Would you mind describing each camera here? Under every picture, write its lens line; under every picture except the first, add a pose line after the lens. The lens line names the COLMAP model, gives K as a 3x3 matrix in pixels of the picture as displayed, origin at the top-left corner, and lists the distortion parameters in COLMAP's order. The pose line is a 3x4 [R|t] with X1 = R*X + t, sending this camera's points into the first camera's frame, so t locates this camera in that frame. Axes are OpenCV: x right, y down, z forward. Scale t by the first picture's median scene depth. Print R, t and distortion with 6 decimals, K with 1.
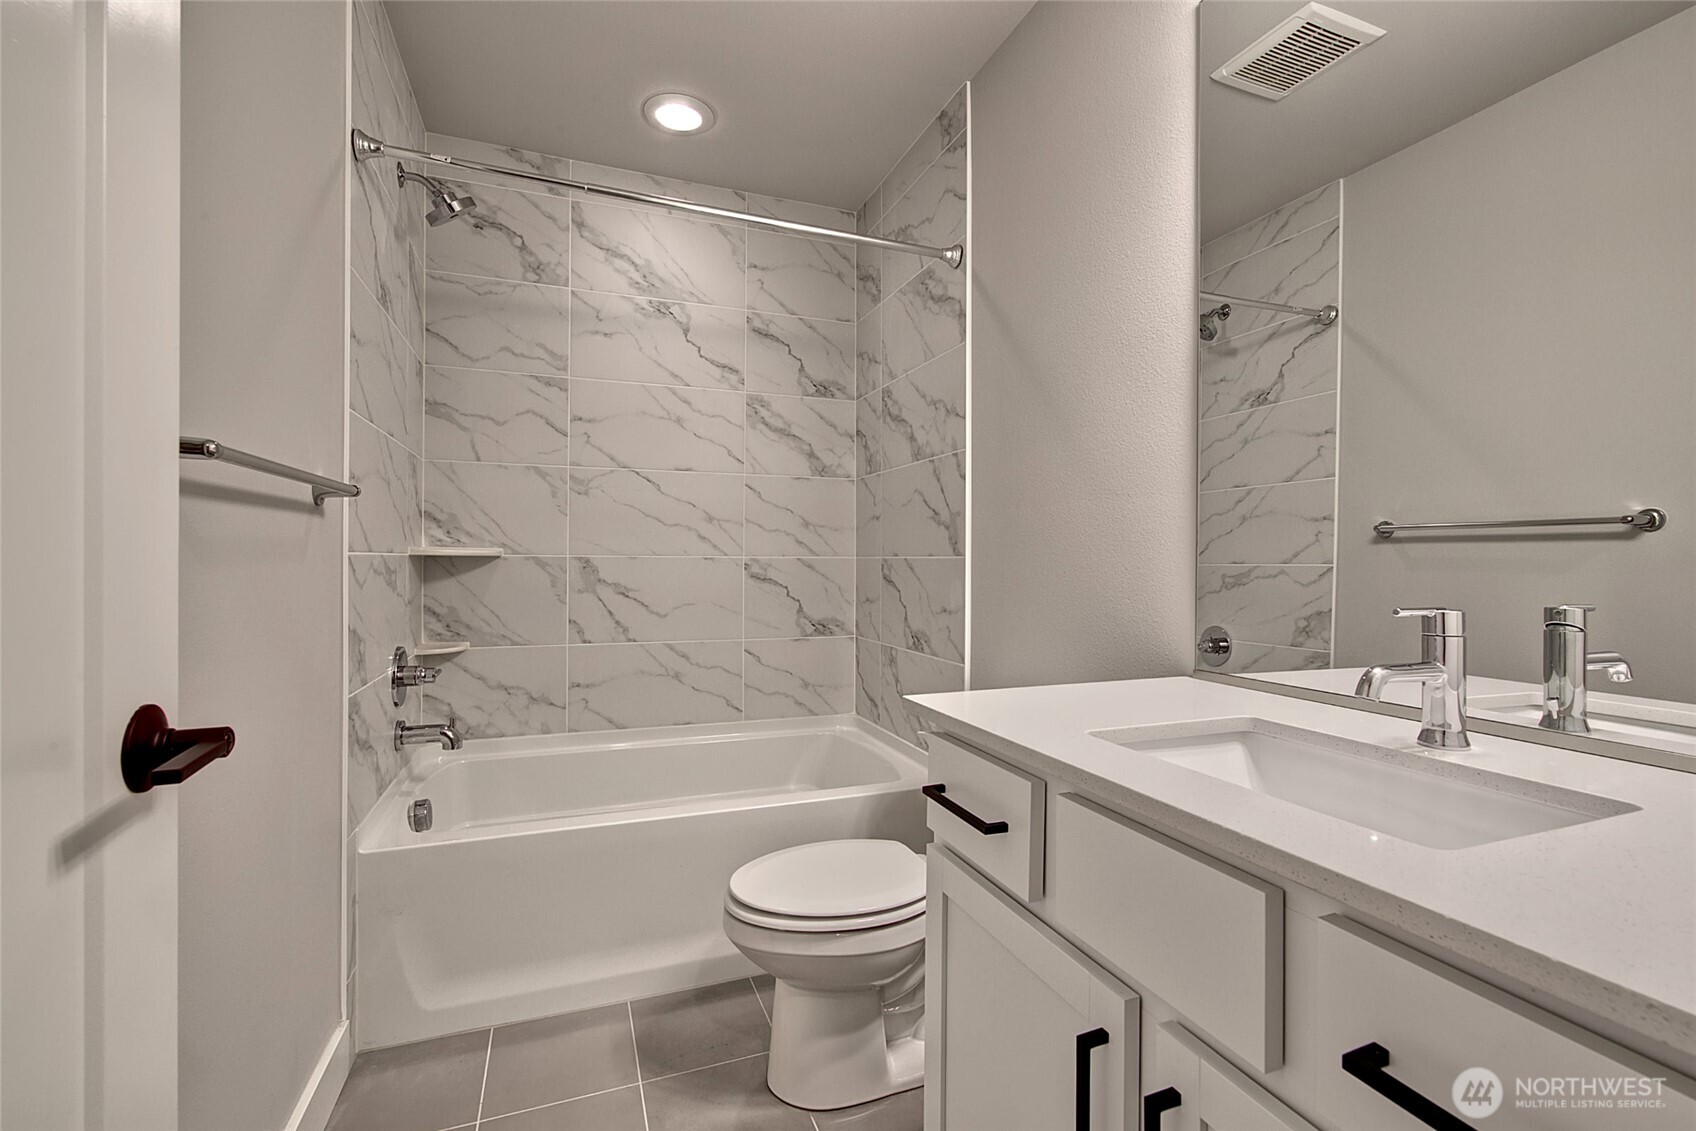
lens RADIAL K [[724.1, 0, 848.0], [0, 724.1, 565.5], [0, 0, 1]] dist [0.003340, -0.000023]
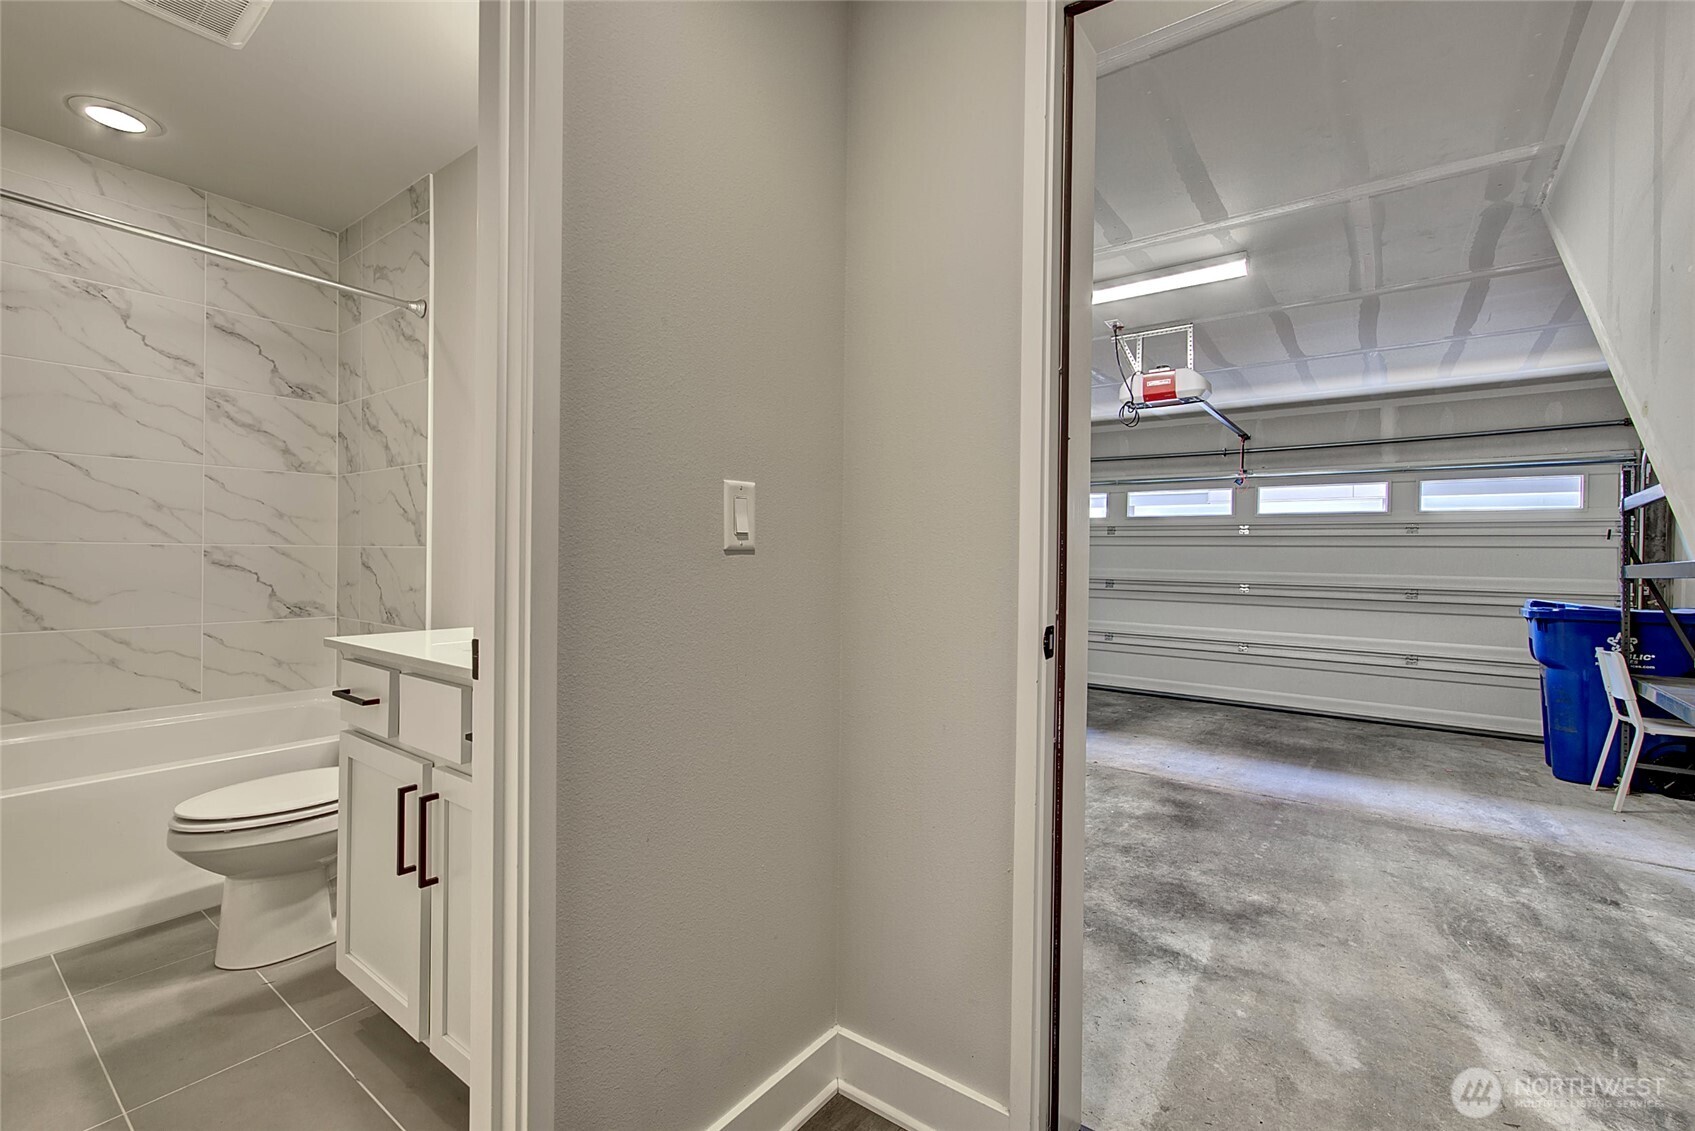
lens RADIAL K [[723.7, 0, 847.5], [0, 723.7, 565.5], [0, 0, 1]] dist [0.003340, -0.000023]
pose [[0.847290, 0.000771, 0.531130, 0.089519], [-0.005797, 0.999953, 0.007795, 0.005151], [-0.531099, -0.009684, 0.847254, -0.385654]]
